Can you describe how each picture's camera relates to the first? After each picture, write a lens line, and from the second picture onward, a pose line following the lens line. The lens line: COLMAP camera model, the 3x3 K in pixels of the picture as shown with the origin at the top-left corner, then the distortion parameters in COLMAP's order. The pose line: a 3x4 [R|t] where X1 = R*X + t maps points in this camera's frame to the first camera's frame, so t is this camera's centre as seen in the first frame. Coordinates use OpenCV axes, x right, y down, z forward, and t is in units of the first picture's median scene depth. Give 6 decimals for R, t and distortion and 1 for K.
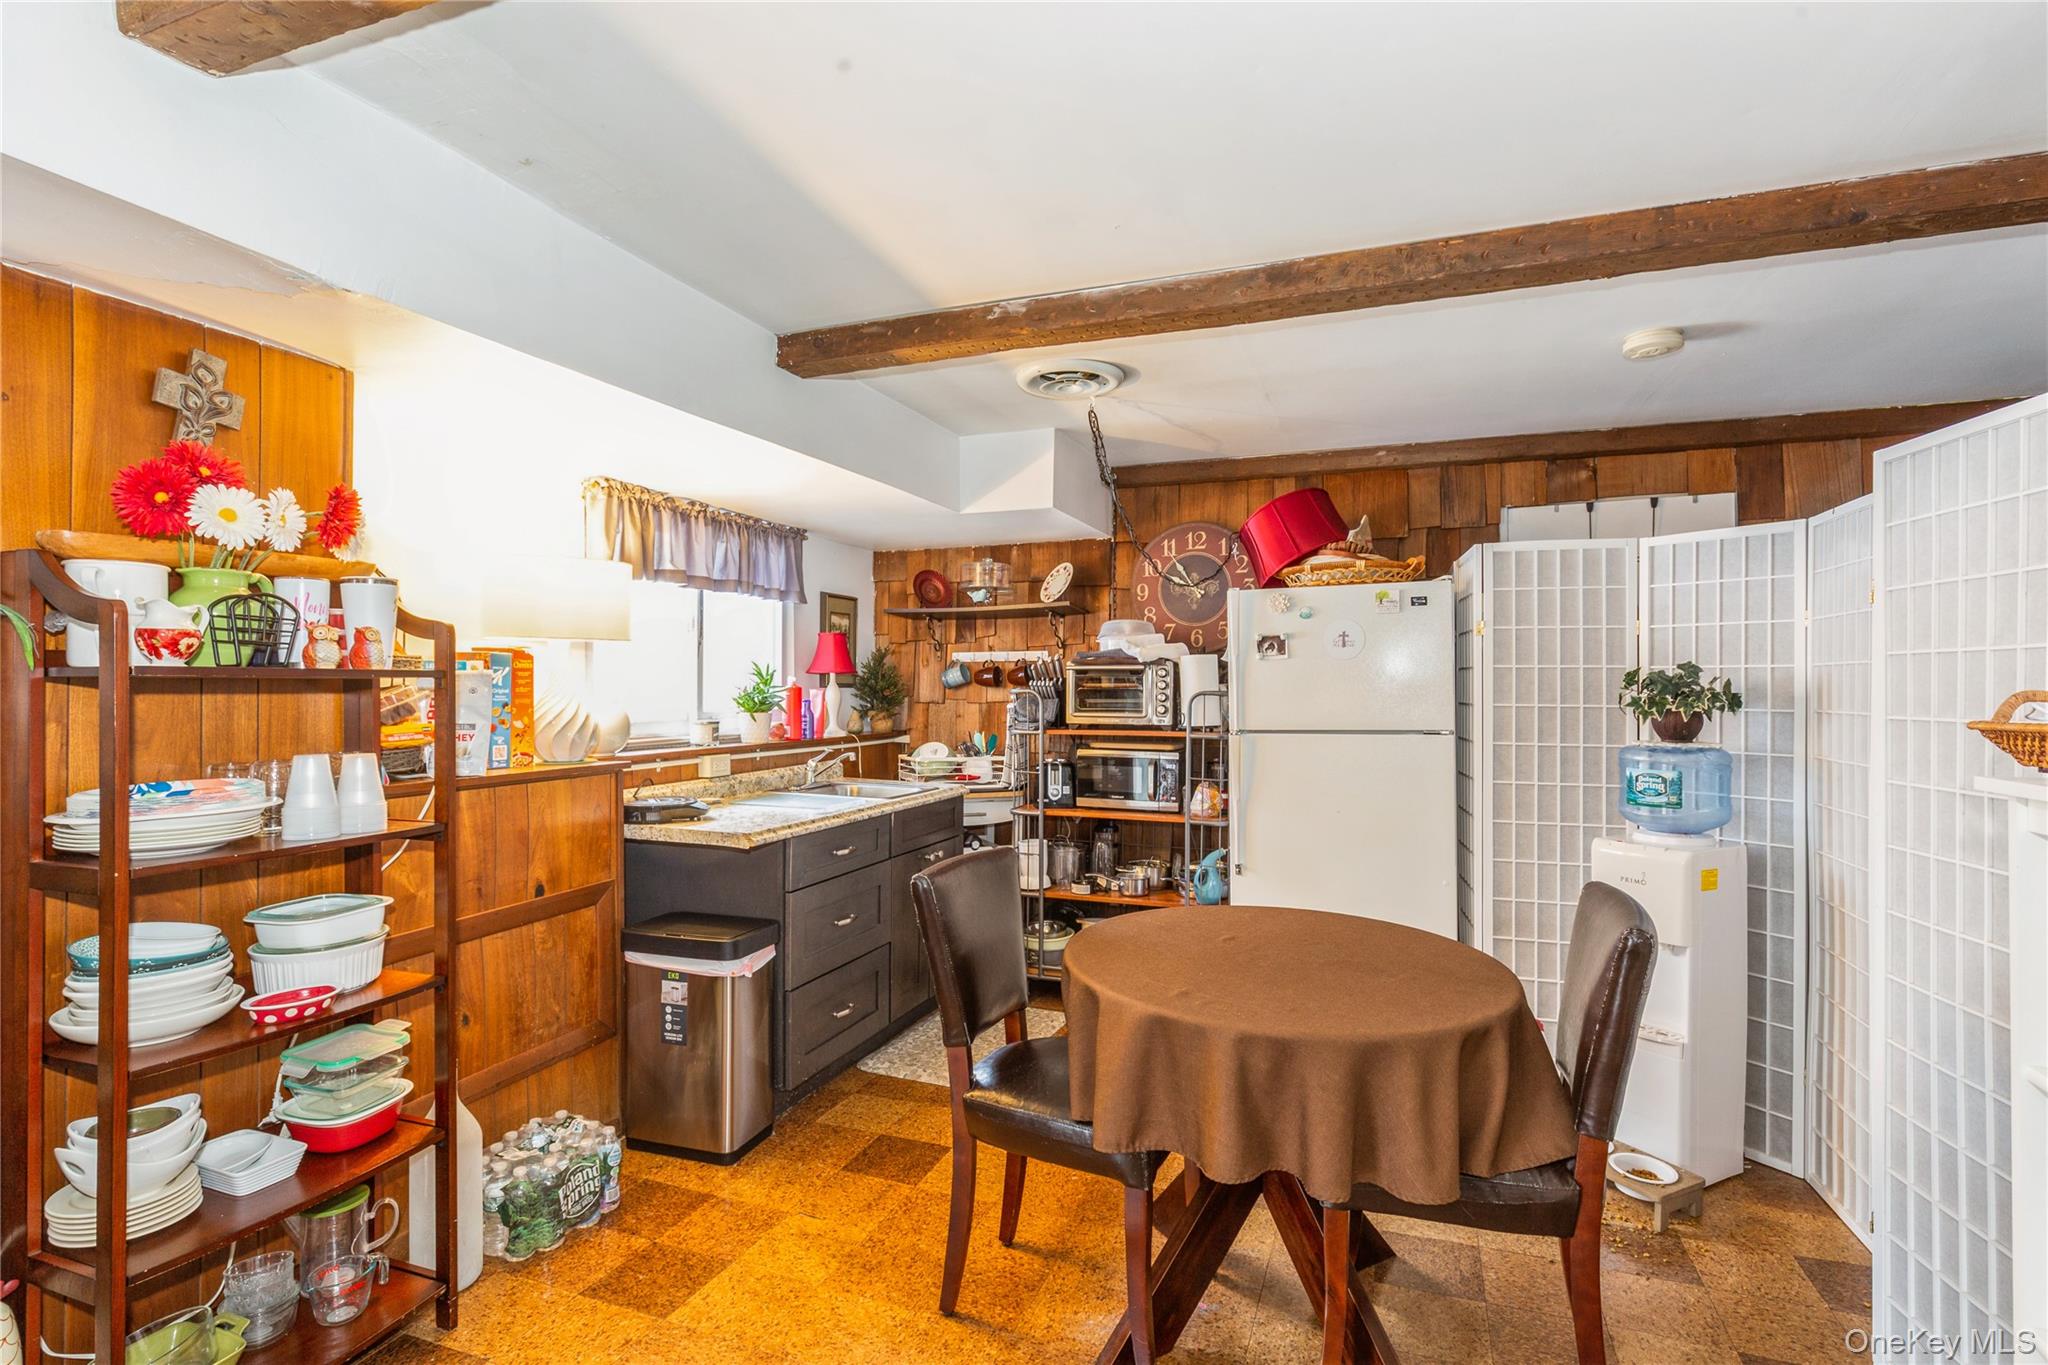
lens RADIAL K [[1001.0, 0, 1024.4], [0, 1001.0, 676.9], [0, 0, 1]] dist [0.002099, 0.000308]
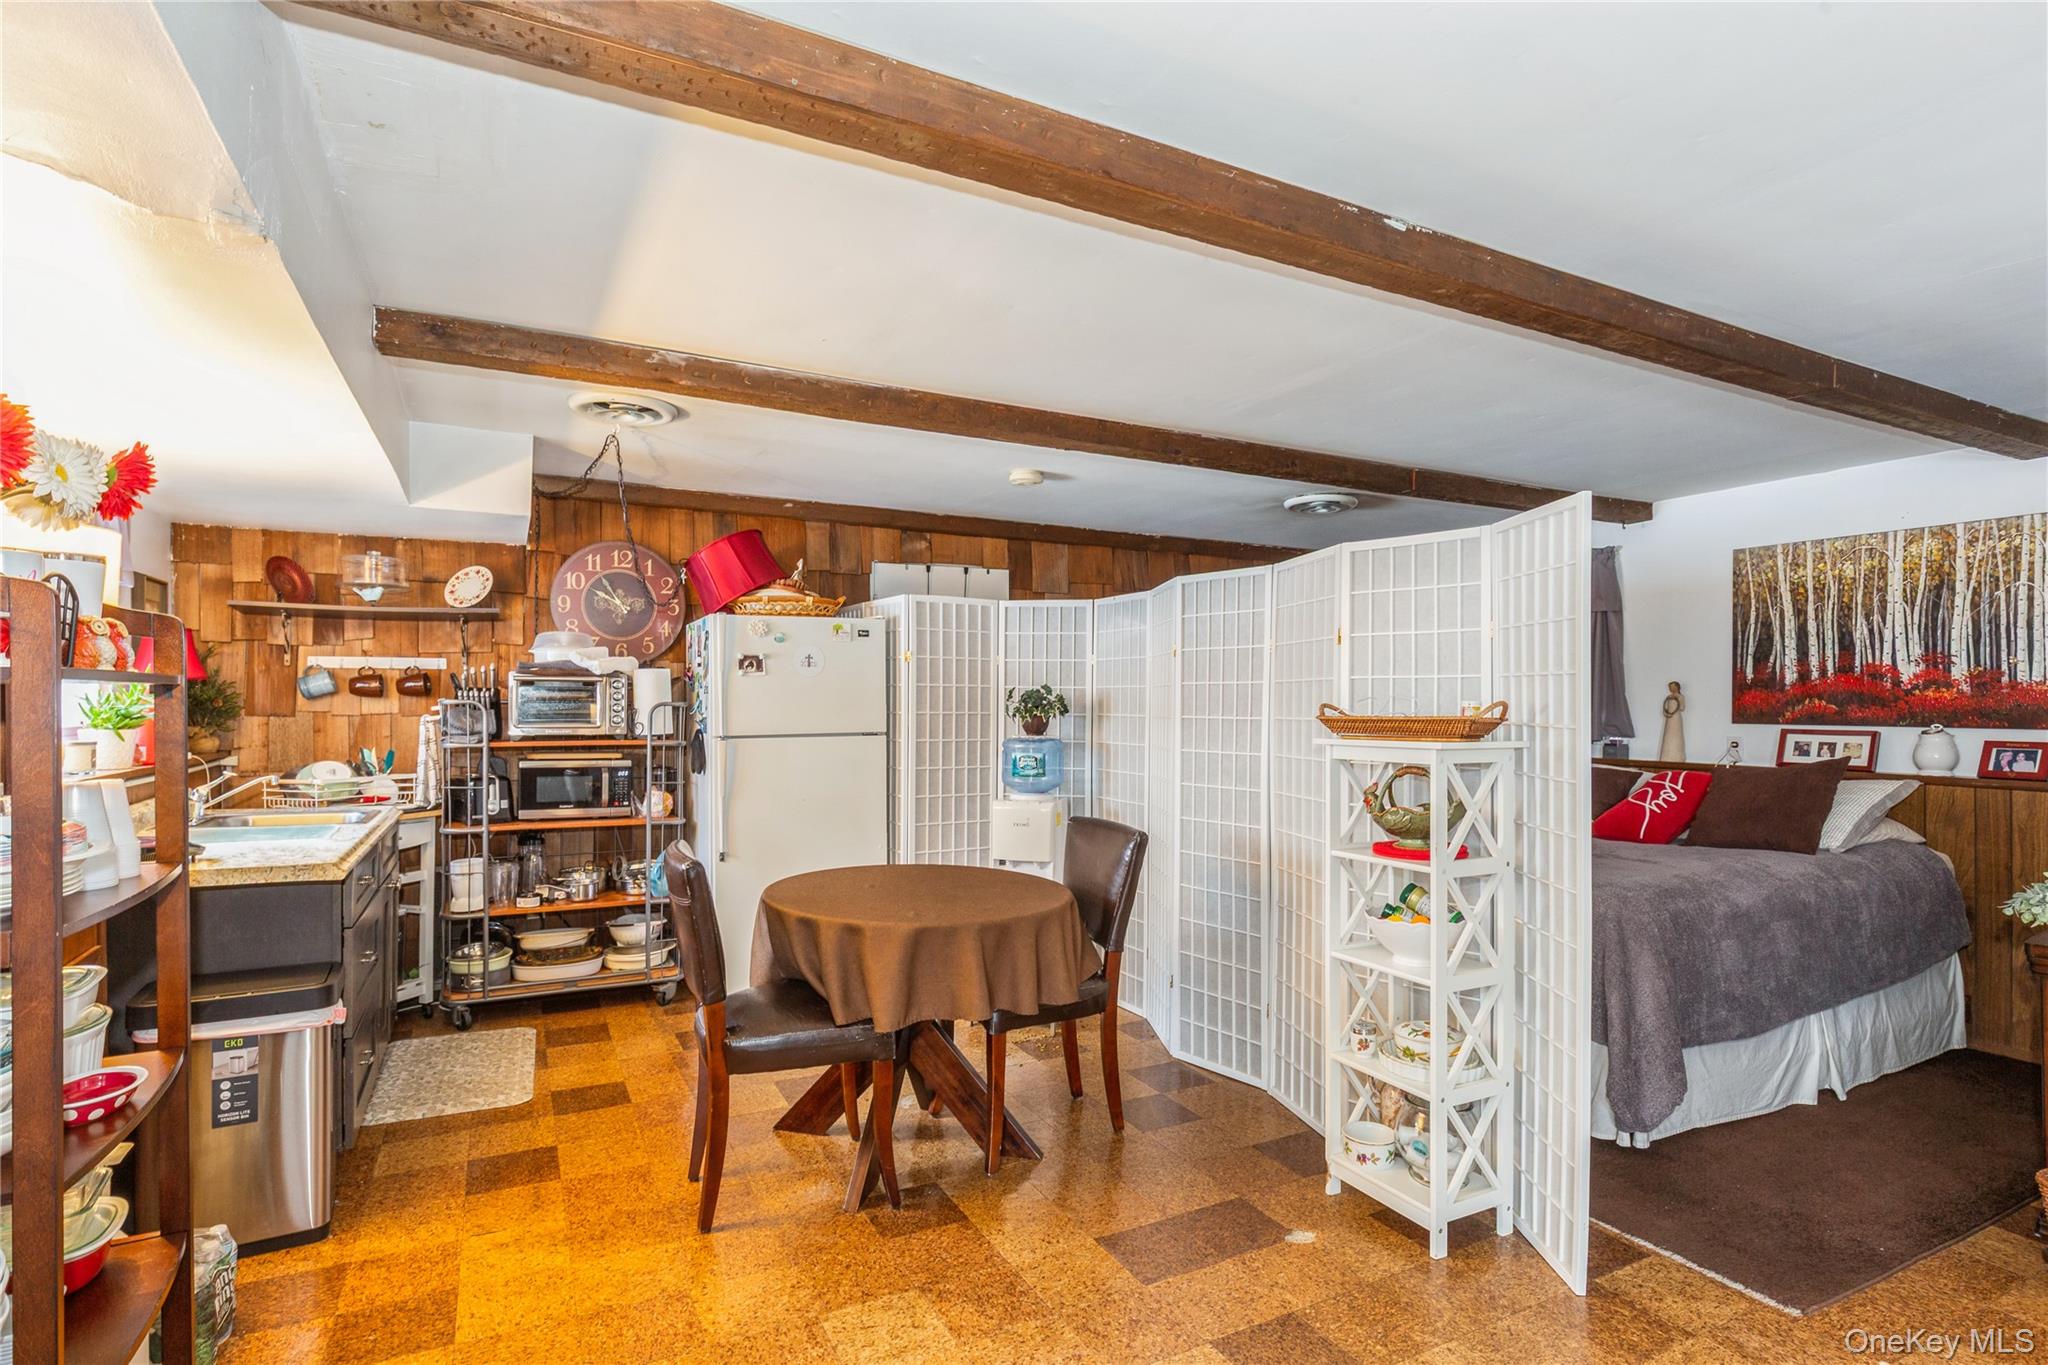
lens RADIAL K [[1001.0, 0, 1041.1], [0, 1001.0, 699.4], [0, 0, 1]] dist [0.002099, 0.000308]
pose [[0.667915, 0.003591, 0.744229, -0.342979], [-0.011995, 0.999910, 0.005940, -0.000239], [-0.744141, -0.012894, 0.667898, -0.034426]]
